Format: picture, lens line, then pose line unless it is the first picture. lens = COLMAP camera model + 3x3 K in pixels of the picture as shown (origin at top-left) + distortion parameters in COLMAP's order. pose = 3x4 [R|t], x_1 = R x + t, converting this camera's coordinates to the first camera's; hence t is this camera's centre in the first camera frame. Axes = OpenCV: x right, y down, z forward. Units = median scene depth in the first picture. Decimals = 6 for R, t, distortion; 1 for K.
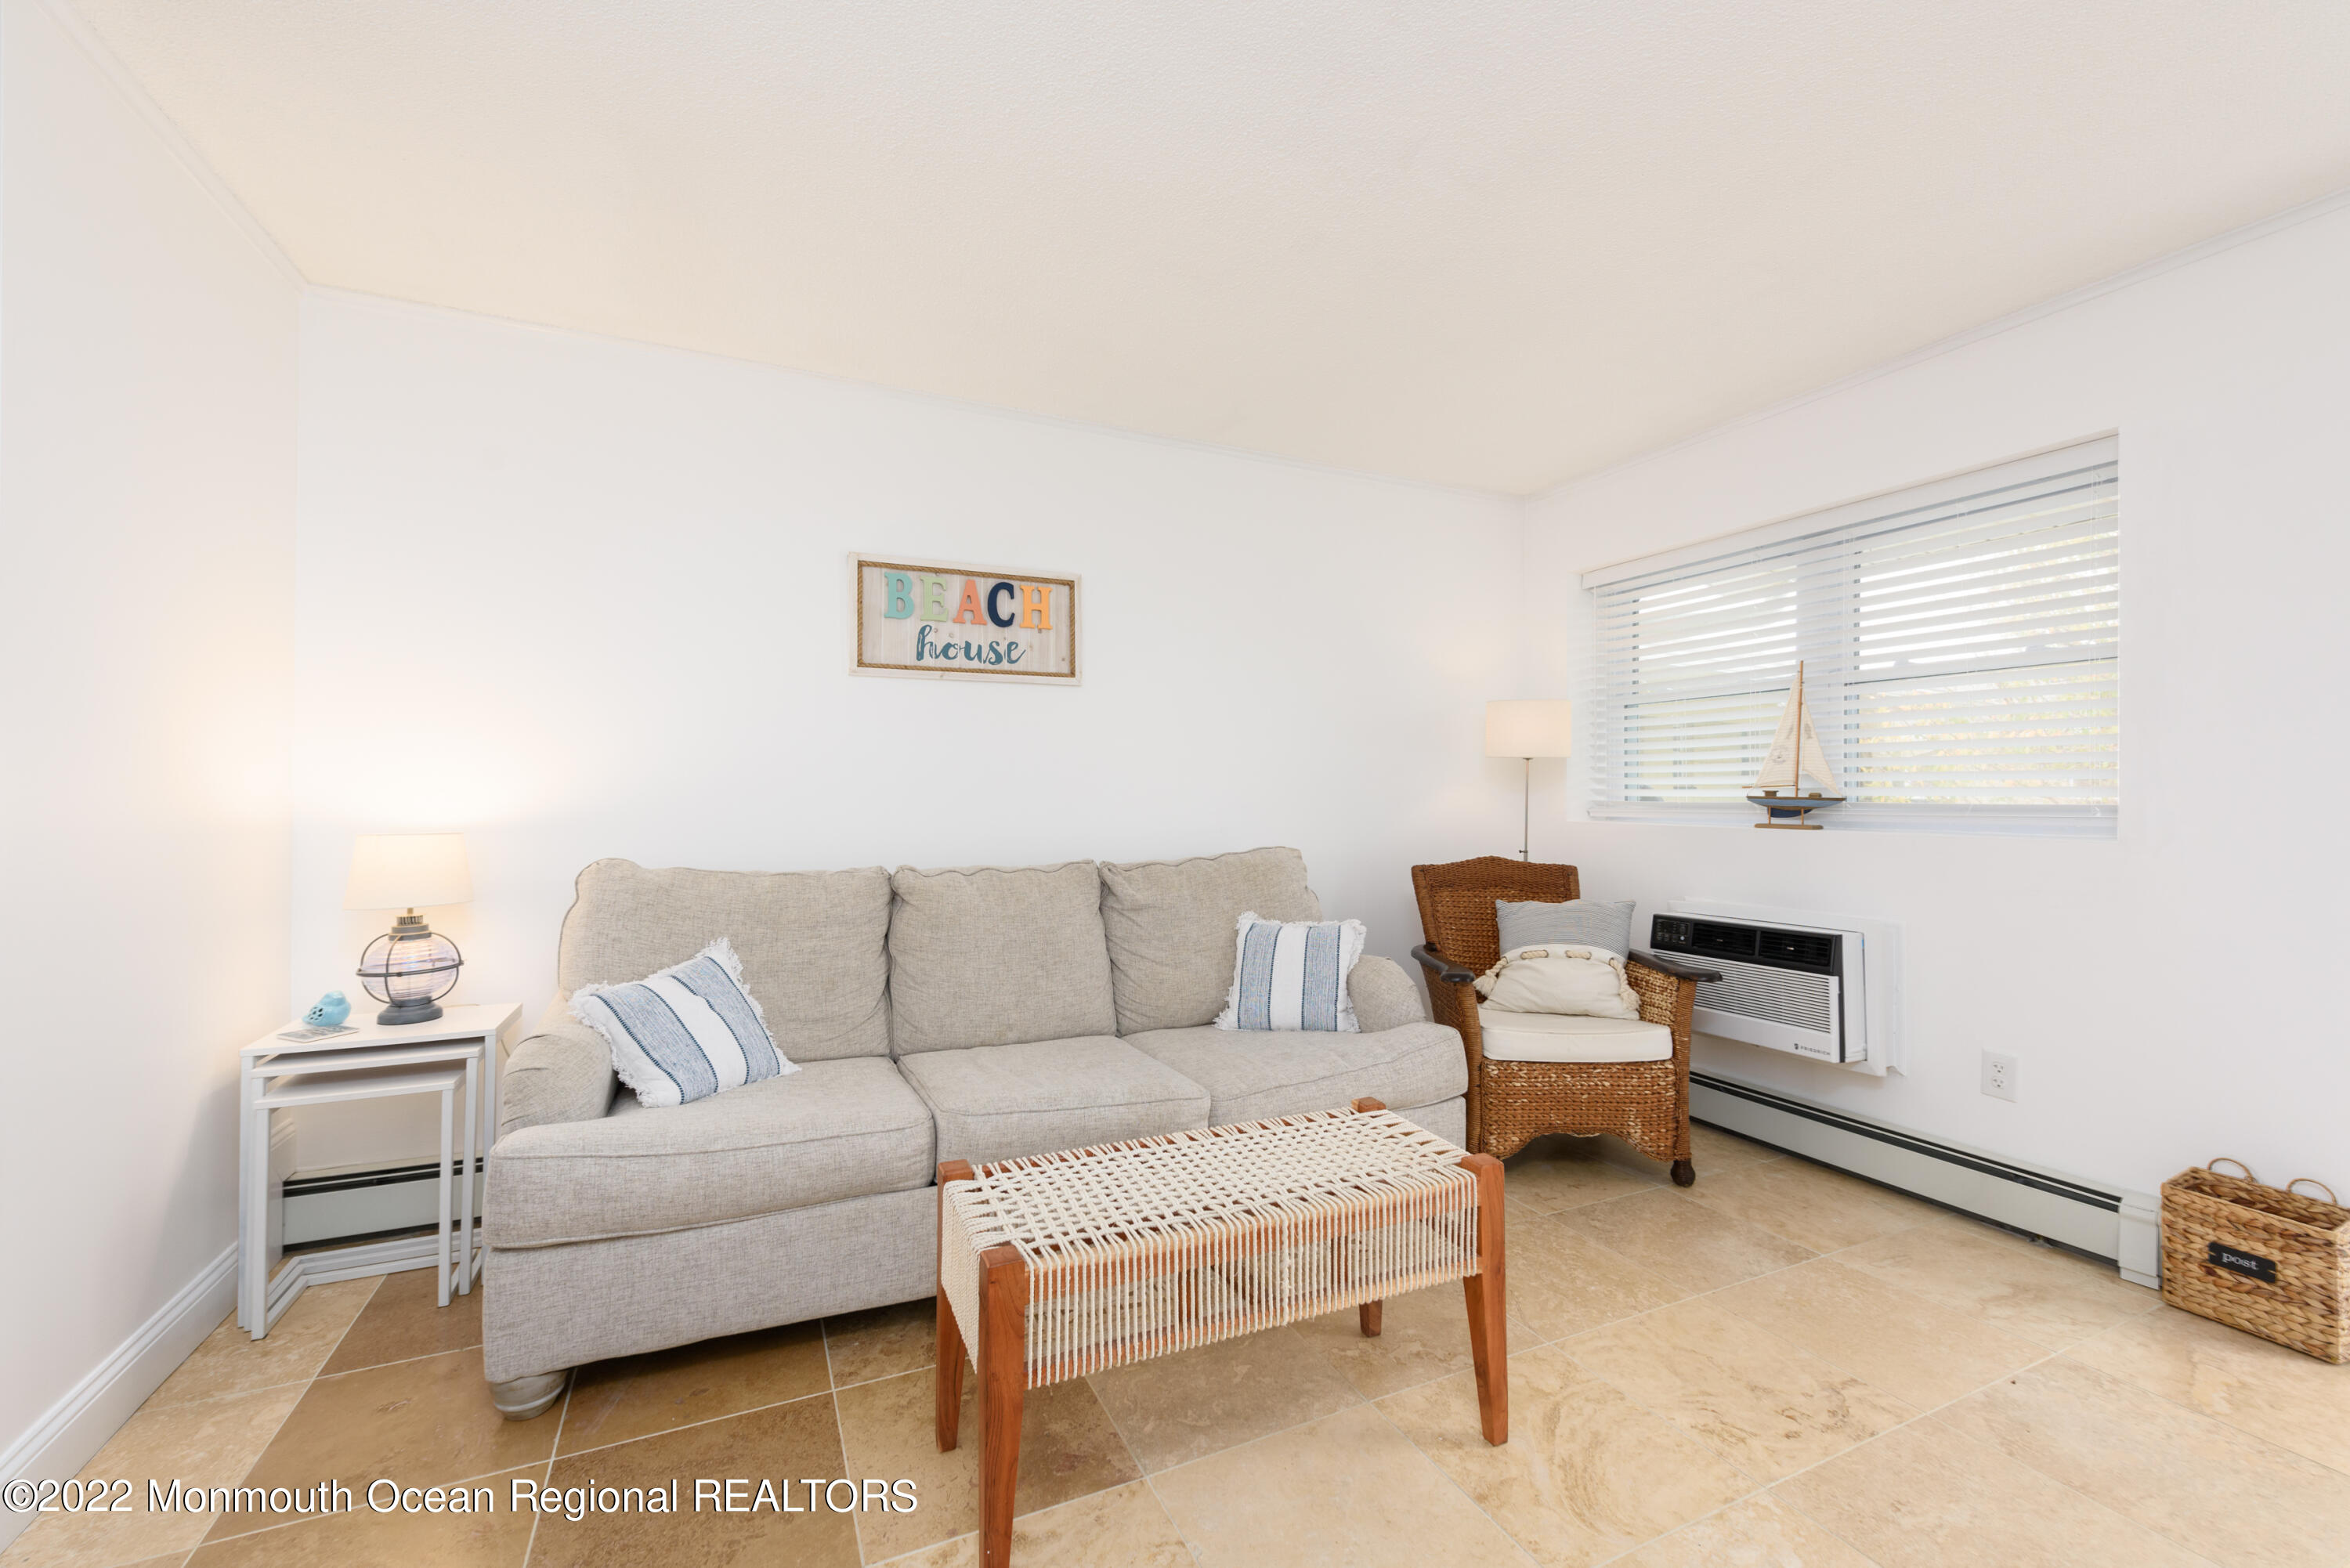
lens RADIAL K [[963.8, 0, 1175.0], [0, 963.8, 784.0], [0, 0, 1]] dist [0.014404, -0.000548]
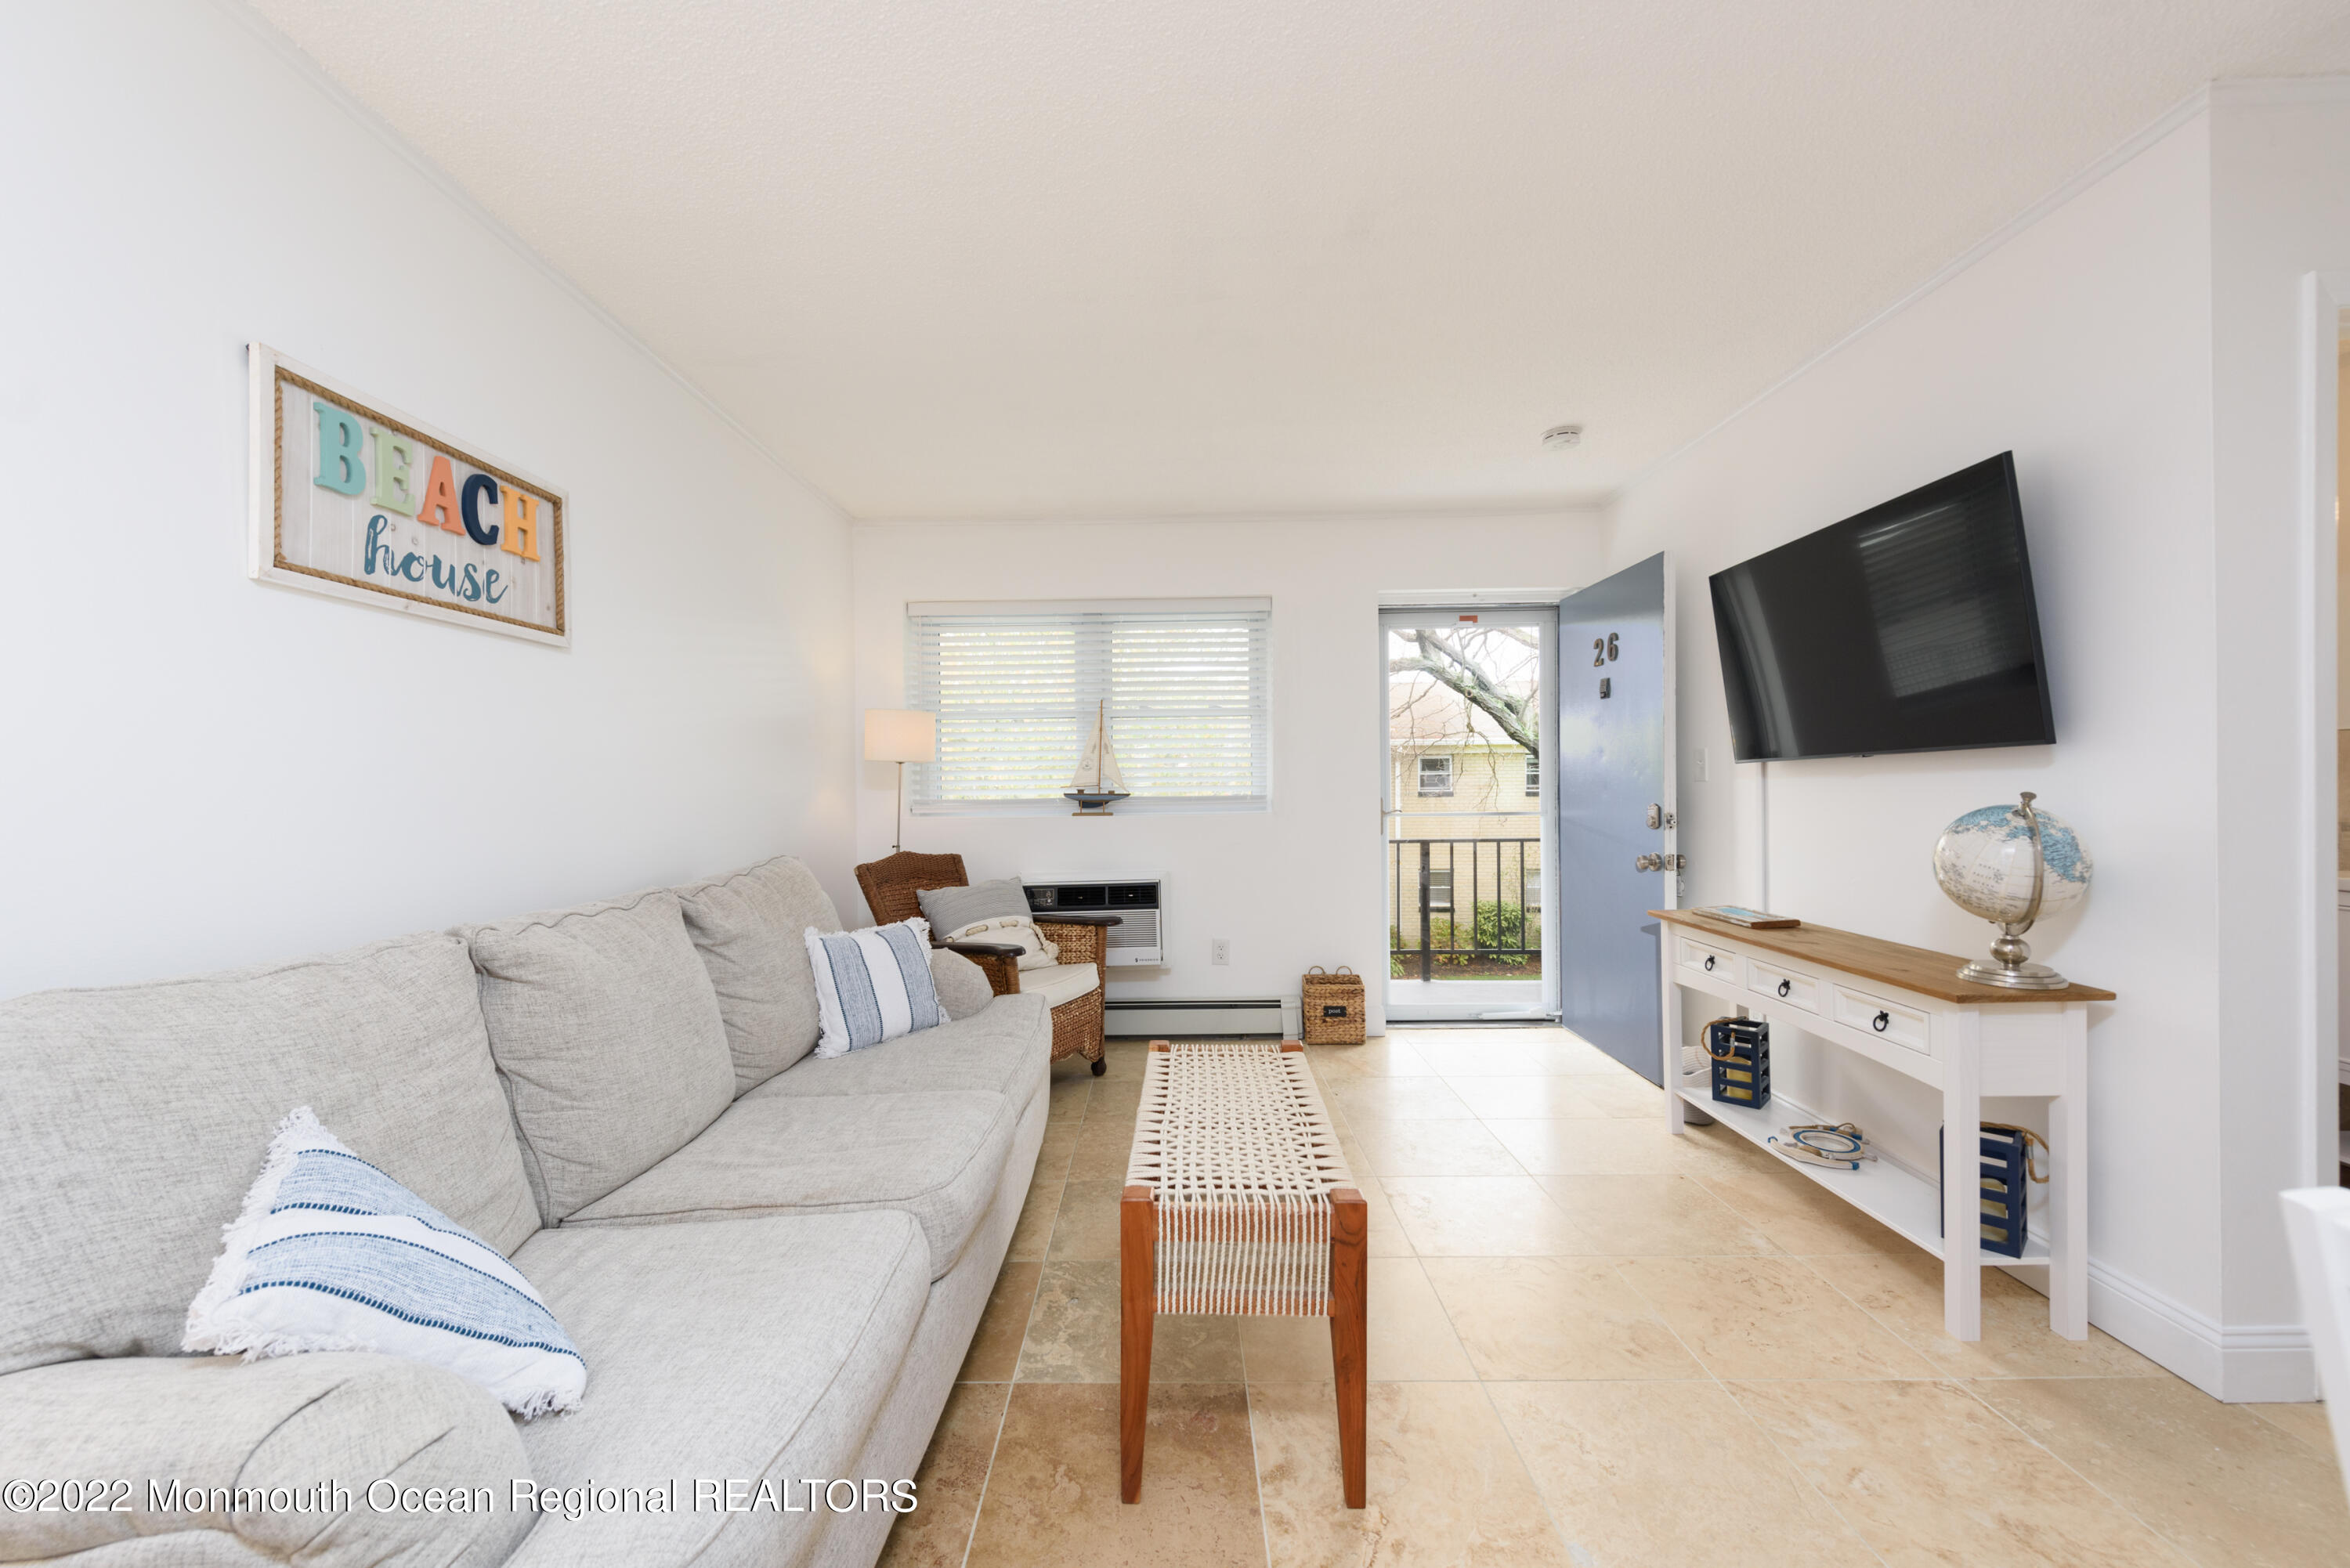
lens RADIAL K [[919.5, 0, 1175.0], [0, 919.5, 784.0], [0, 0, 1]] dist [0.000028, -0.000150]
pose [[0.411053, -0.000895, 0.911611, -0.568636], [0.001203, 0.999999, 0.000439, -0.001679], [-0.911611, 0.000916, 0.411054, 0.333030]]
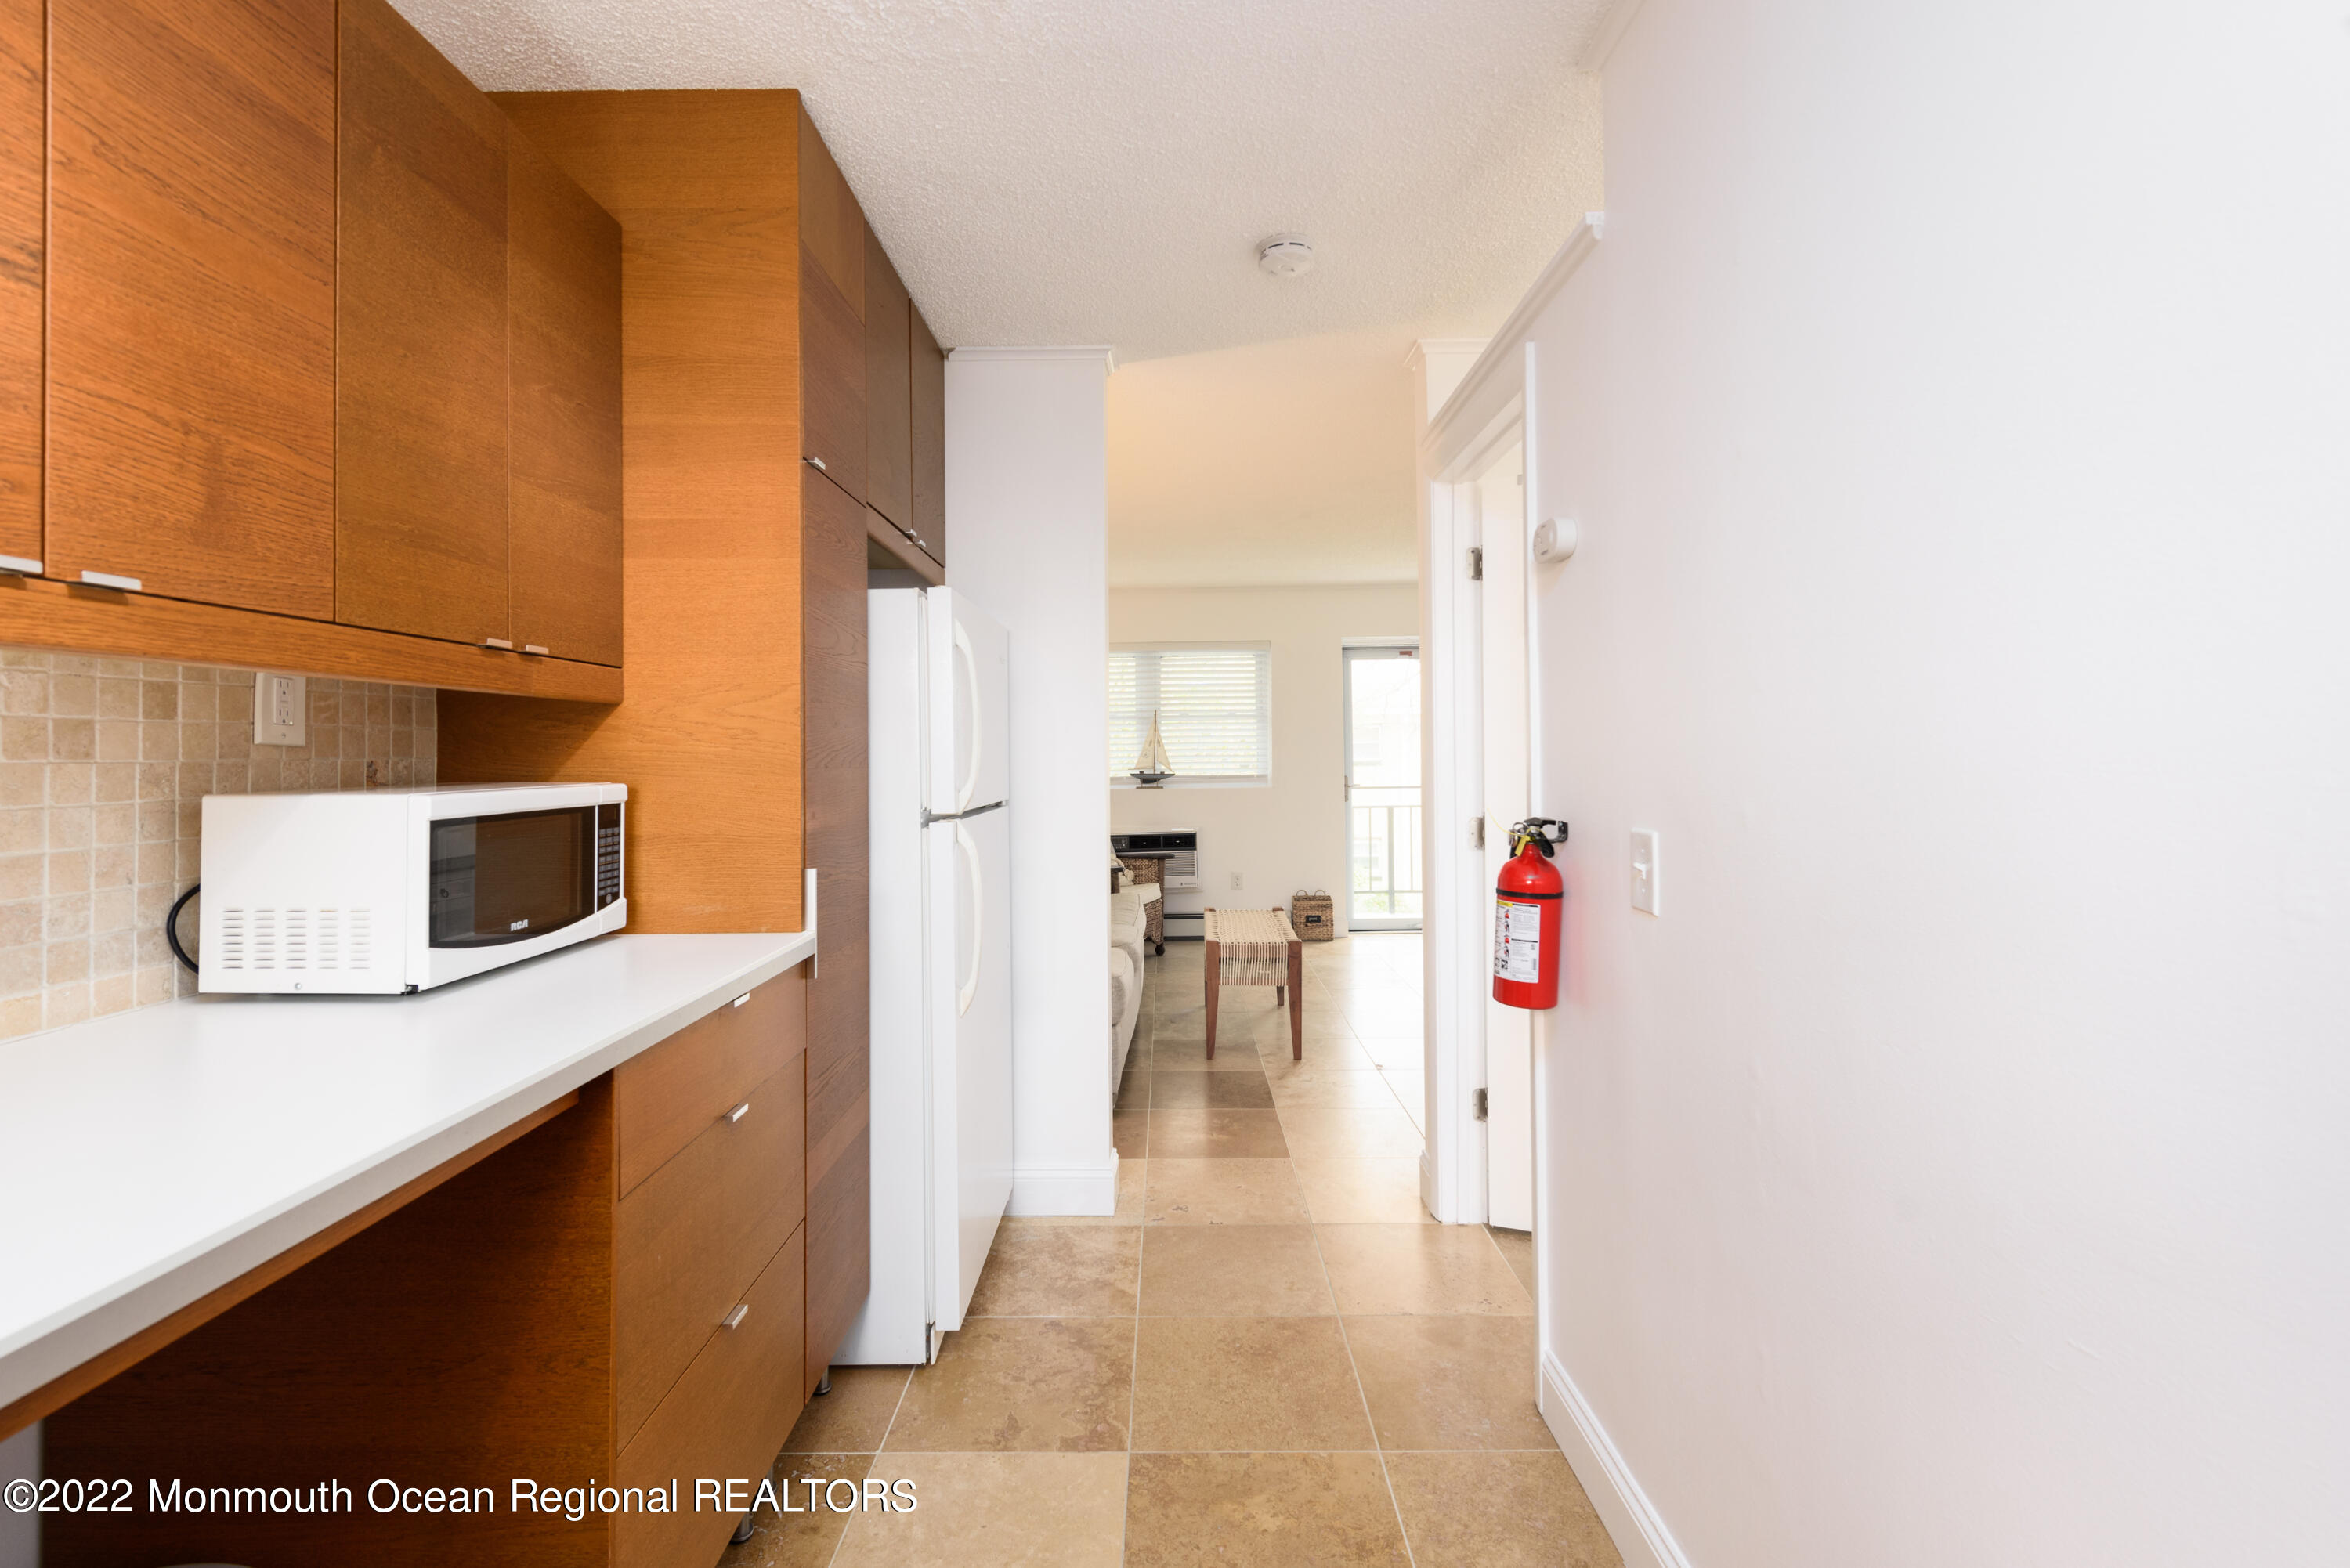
lens RADIAL K [[1088.6, 0, 1170.3], [0, 1088.6, 739.9], [0, 0, 1]] dist [0.000070, -0.000001]
pose [[0.409790, 0.003056, 0.912175, -1.535714], [0.002606, 0.999986, -0.004521, -0.050577], [-0.912176, 0.004230, 0.409776, -0.014303]]
